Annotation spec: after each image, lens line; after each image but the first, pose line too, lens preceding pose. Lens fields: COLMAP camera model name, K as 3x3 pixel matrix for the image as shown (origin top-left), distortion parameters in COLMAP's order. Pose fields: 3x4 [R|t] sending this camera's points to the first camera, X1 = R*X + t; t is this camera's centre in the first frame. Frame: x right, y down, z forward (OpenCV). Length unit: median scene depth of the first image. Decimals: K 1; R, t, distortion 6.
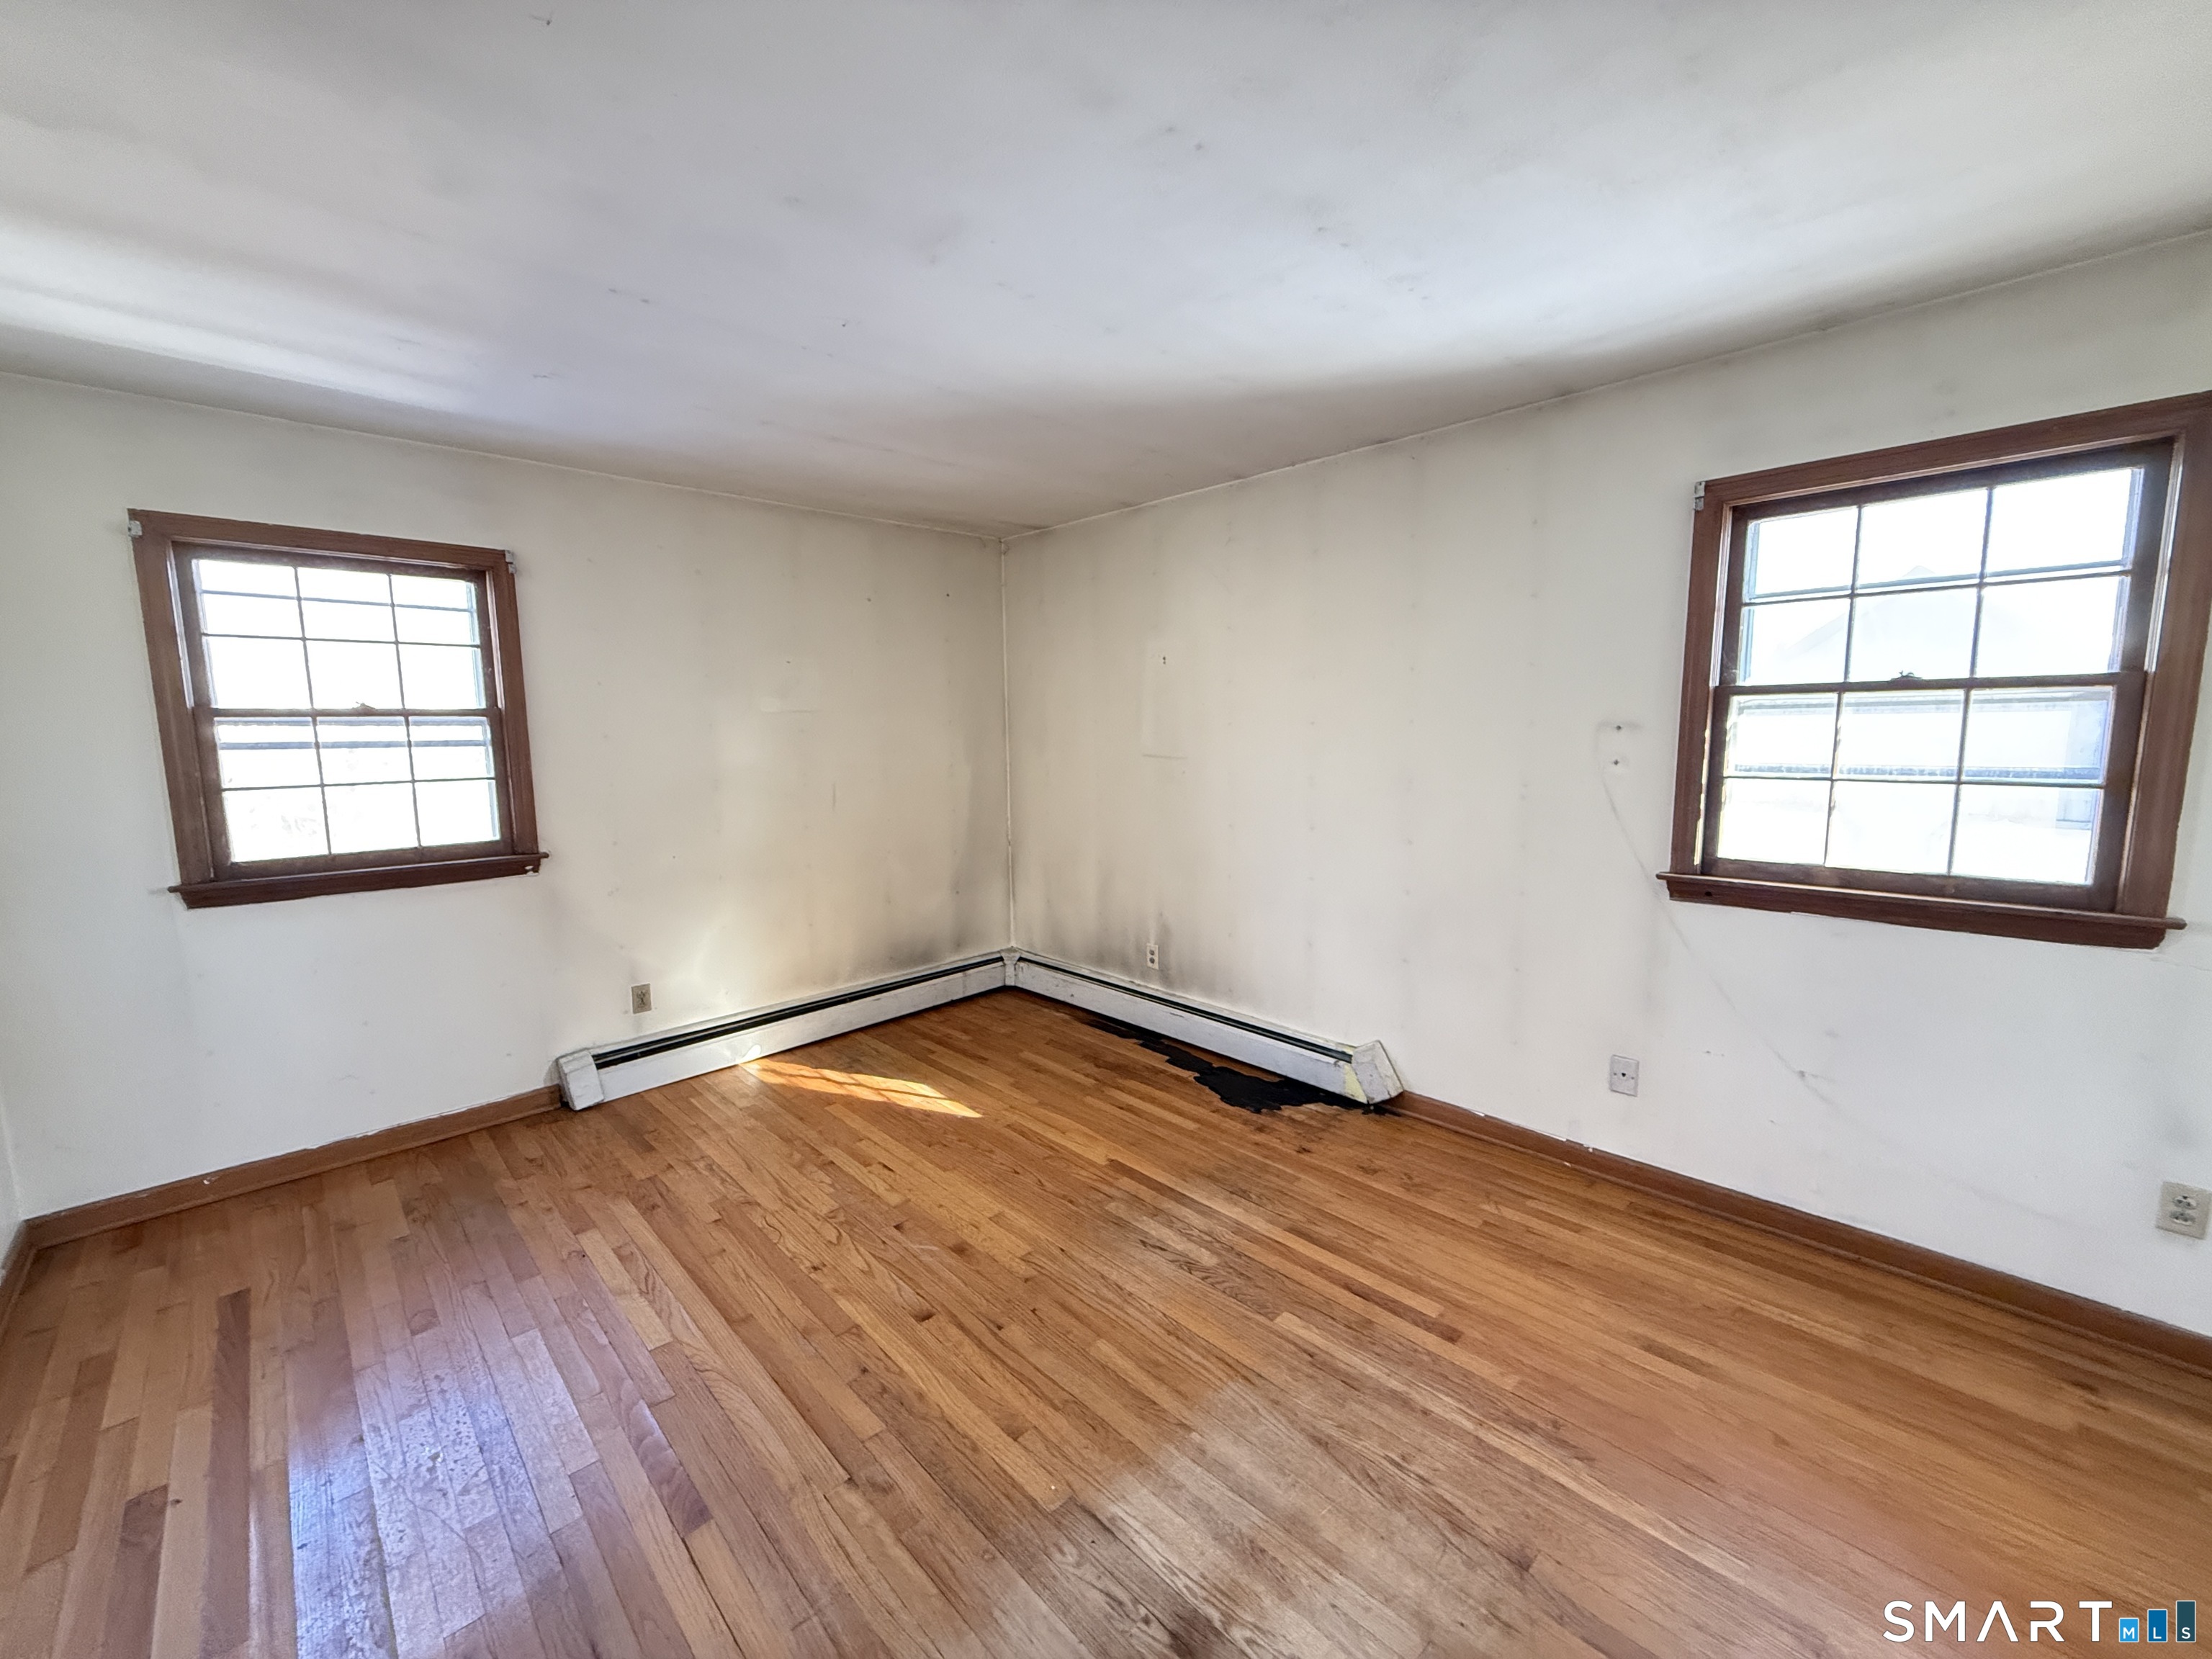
lens RADIAL K [[878.0, 0, 1100.0], [0, 878.0, 829.2], [0, 0, 1]] dist [0.000137, 0.000096]
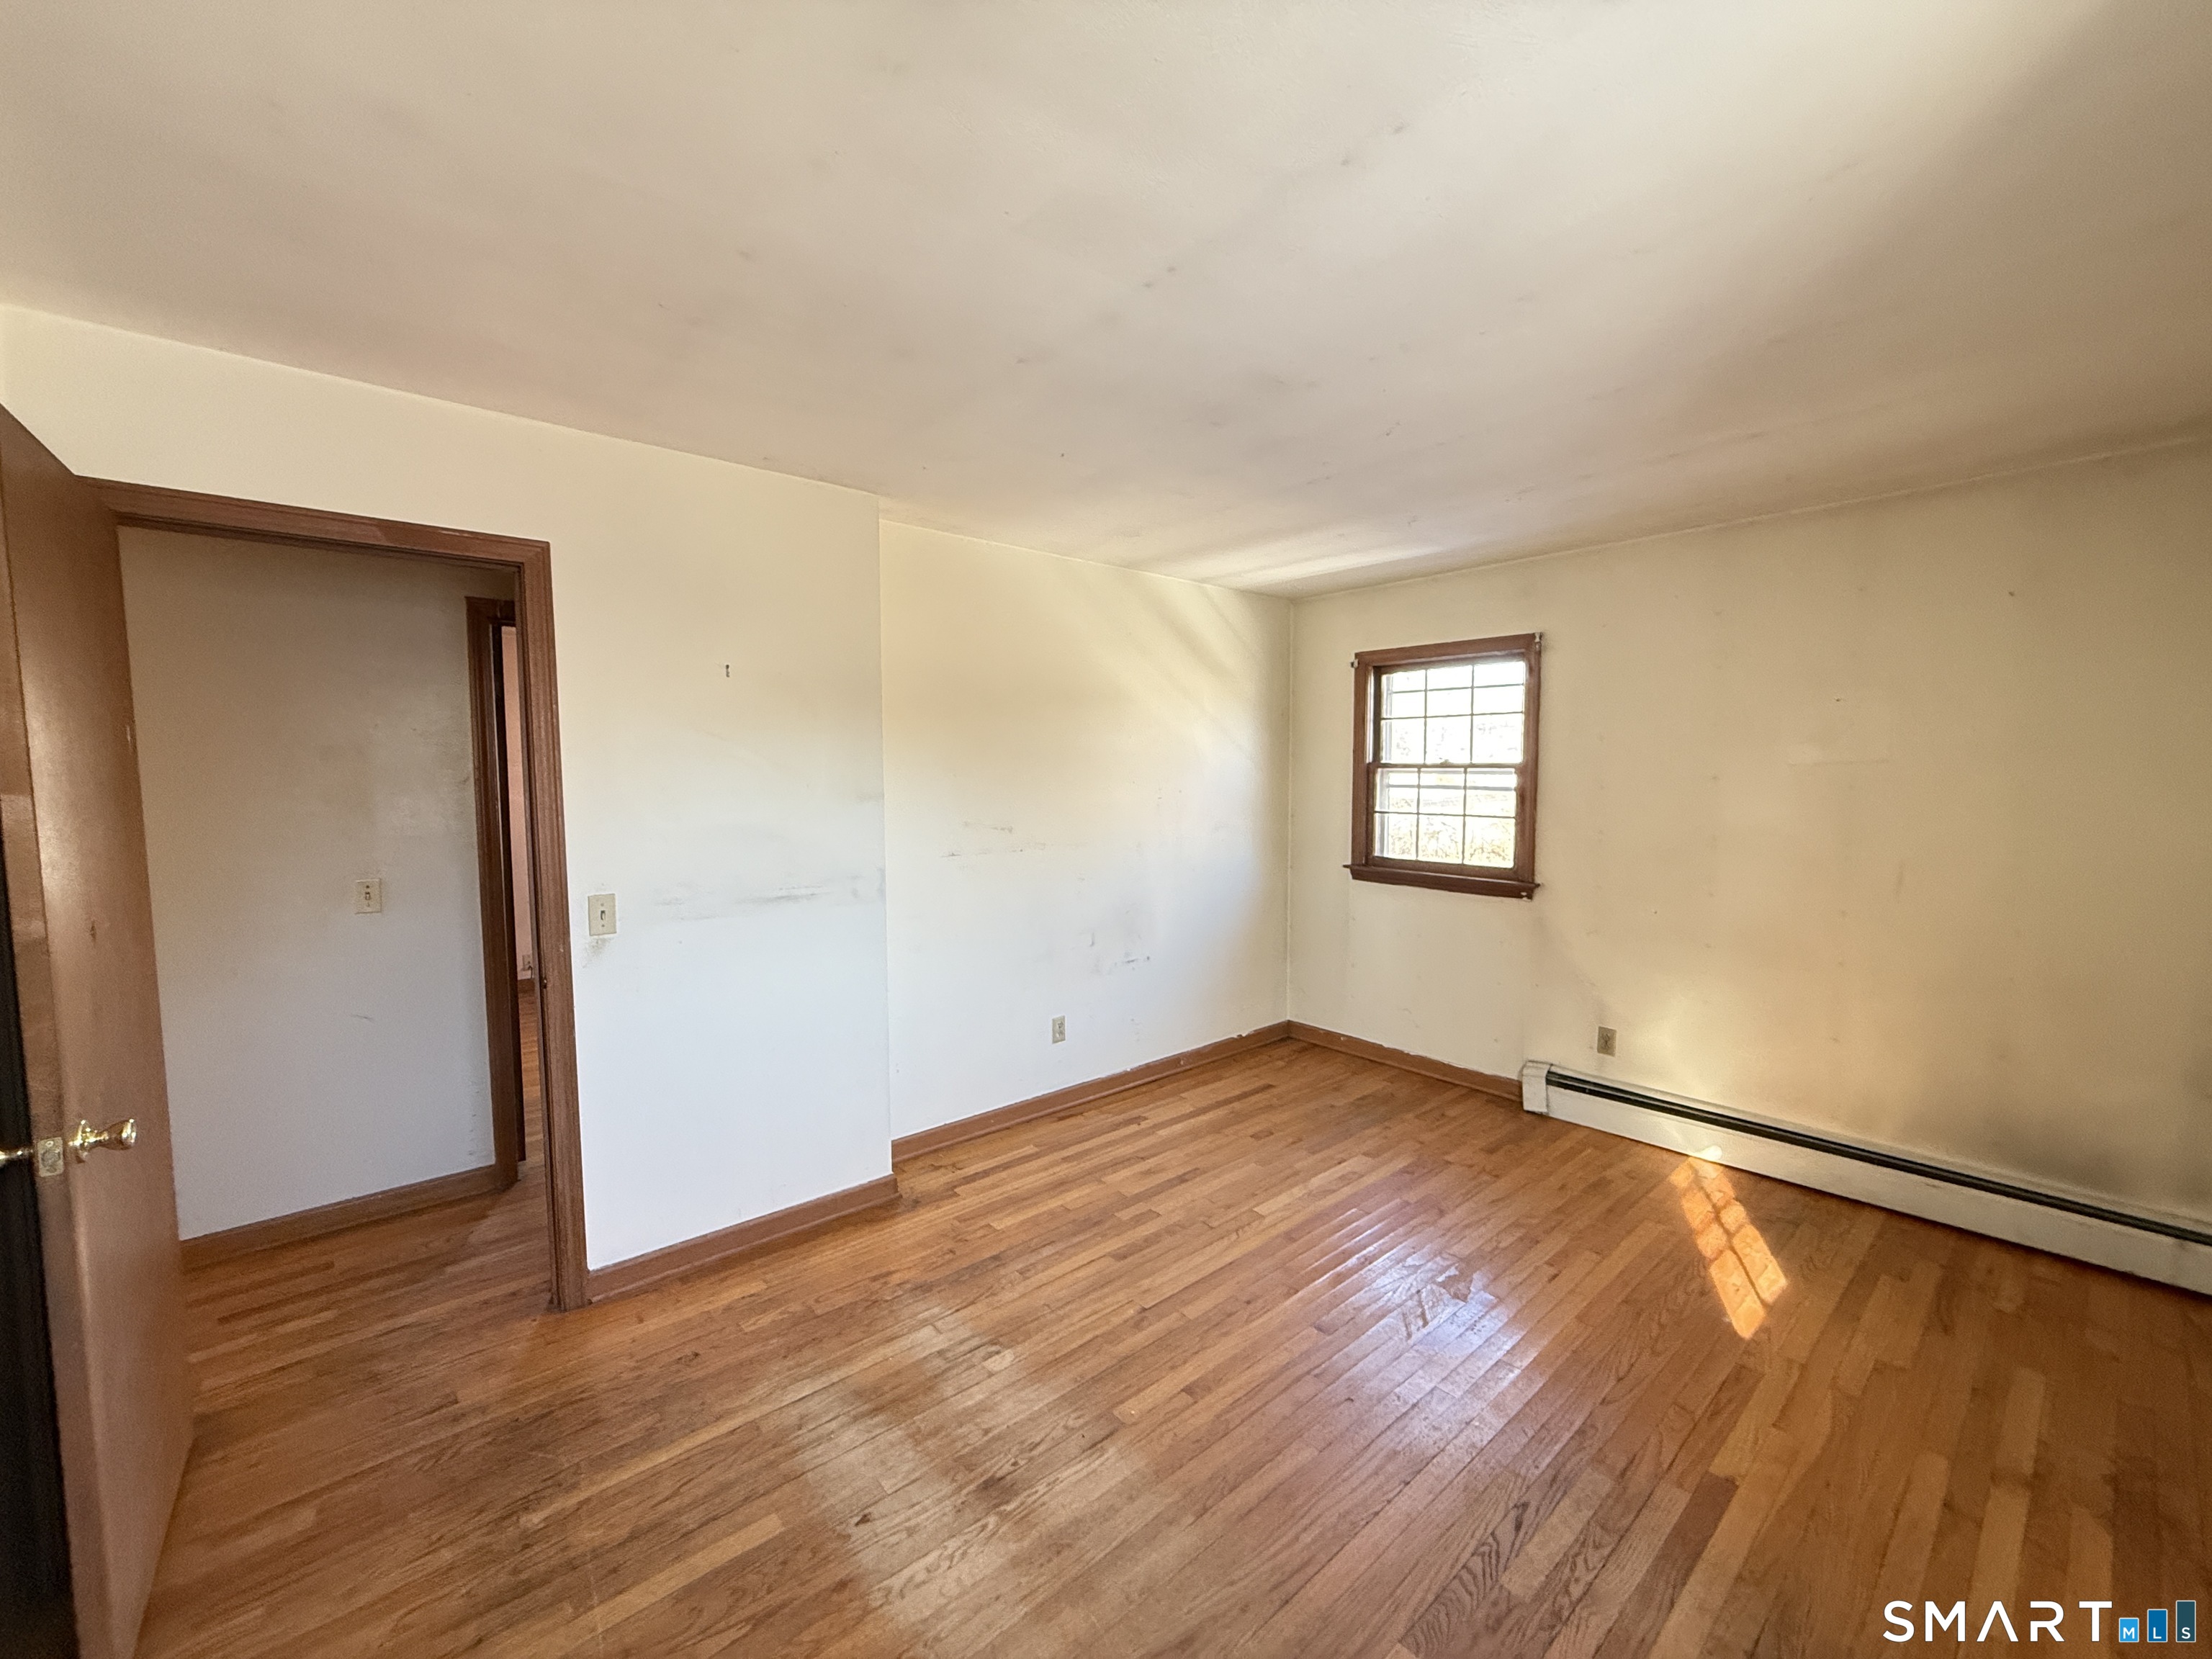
lens RADIAL K [[878.0, 0, 1100.0], [0, 878.0, 829.2], [0, 0, 1]] dist [0.000137, 0.000096]
pose [[-0.056916, 0.078665, -0.995275, 0.596778], [-0.120982, 0.989001, 0.085087, -0.079255], [0.991022, 0.125254, -0.046773, 0.496480]]
